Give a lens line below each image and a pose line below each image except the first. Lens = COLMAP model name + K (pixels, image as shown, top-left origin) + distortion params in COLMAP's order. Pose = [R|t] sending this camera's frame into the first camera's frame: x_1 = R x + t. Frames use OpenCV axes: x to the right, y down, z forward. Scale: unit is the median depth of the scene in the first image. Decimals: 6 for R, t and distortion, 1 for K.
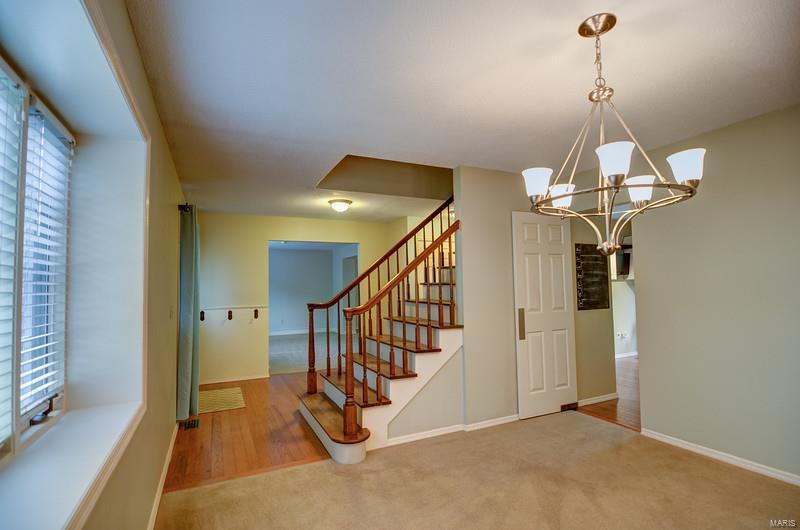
lens RADIAL K [[384.3, 0, 396.9], [0, 384.3, 263.5], [0, 0, 1]] dist [-0.006080, -0.009273]
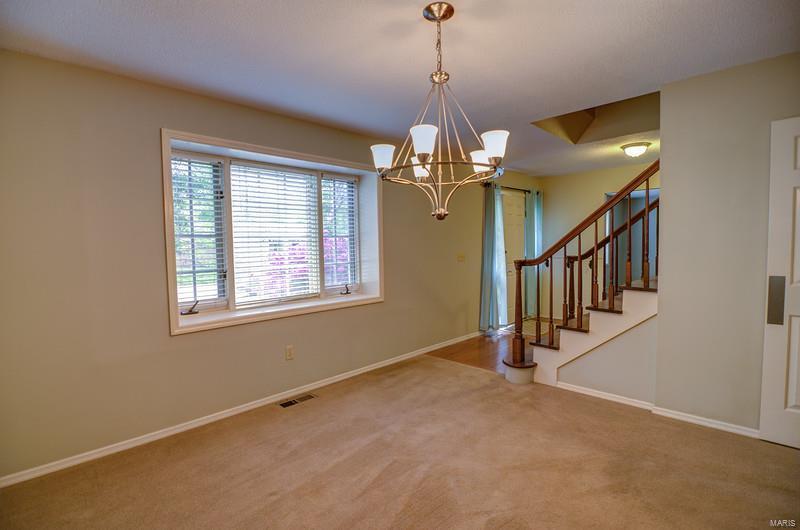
lens RADIAL K [[384.3, 0, 398.1], [0, 384.3, 267.0], [0, 0, 1]] dist [-0.006080, -0.009273]
pose [[0.329182, 0.065022, -0.942025, 0.814303], [0.065517, 0.993649, 0.091480, 0.004548], [0.941991, -0.091832, 0.322831, 0.240960]]
